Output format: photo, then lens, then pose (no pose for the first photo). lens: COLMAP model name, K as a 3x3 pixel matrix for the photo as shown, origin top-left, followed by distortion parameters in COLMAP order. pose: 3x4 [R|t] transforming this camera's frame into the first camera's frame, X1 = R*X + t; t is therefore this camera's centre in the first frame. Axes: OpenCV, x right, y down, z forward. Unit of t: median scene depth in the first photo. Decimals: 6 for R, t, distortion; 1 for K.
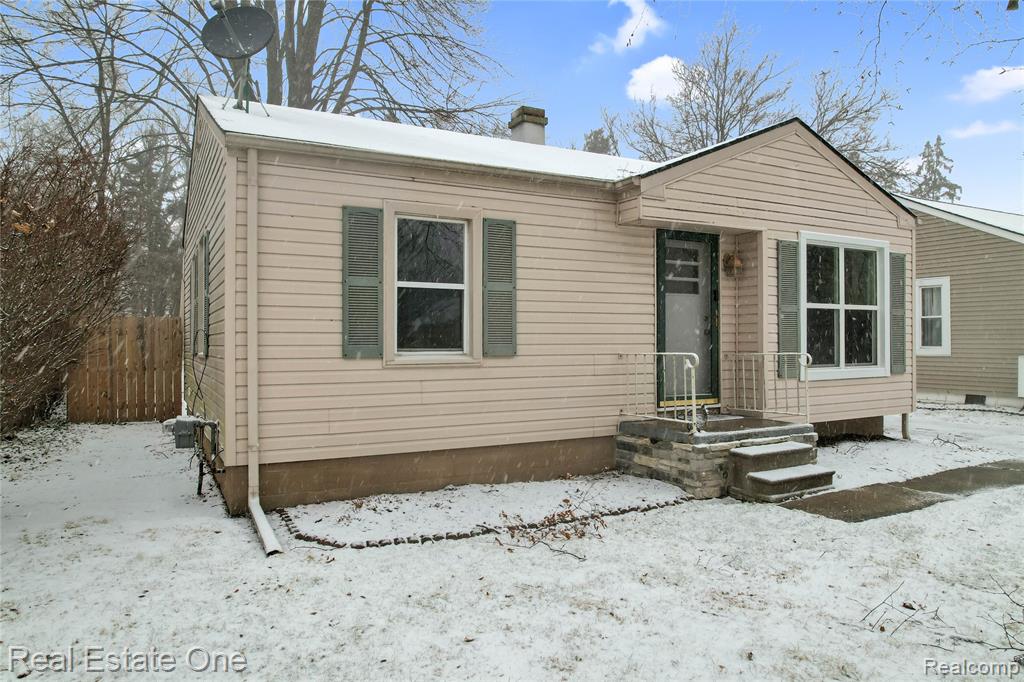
lens RADIAL K [[671.4, 0, 501.9], [0, 671.4, 343.0], [0, 0, 1]] dist [-0.051513, 0.034933]
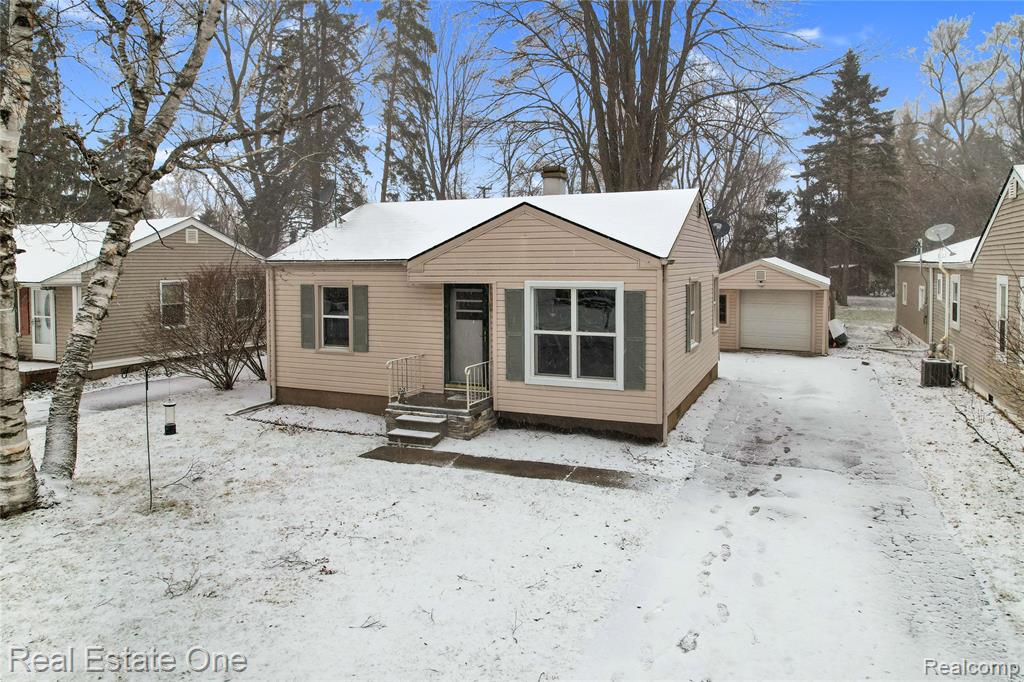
lens RADIAL K [[671.4, 0, 507.3], [0, 671.4, 273.4], [0, 0, 1]] dist [-0.051513, 0.034933]
pose [[0.621370, 0.009443, -0.783460, 1.721481], [0.002915, 0.999893, 0.014363, -0.226125], [0.783512, -0.011209, 0.621276, 0.064723]]
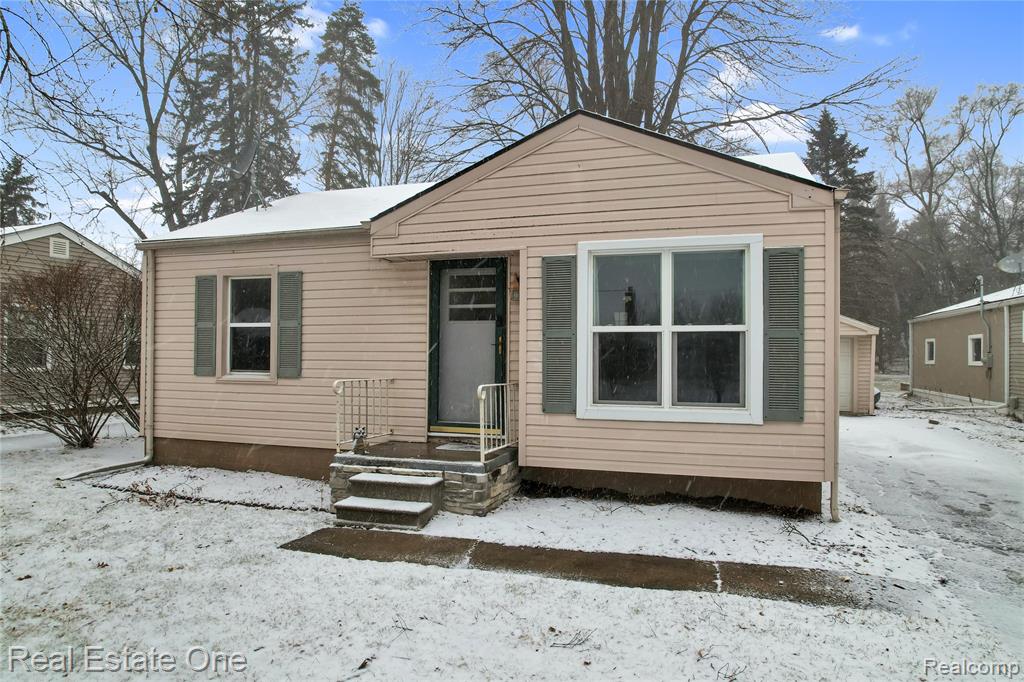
lens RADIAL K [[671.4, 0, 497.0], [0, 671.4, 337.9], [0, 0, 1]] dist [-0.051513, 0.034933]
pose [[0.682810, -0.010014, -0.730527, 1.097999], [-0.009046, 0.999714, -0.022159, -0.028240], [0.730540, 0.021738, 0.682524, 0.373642]]
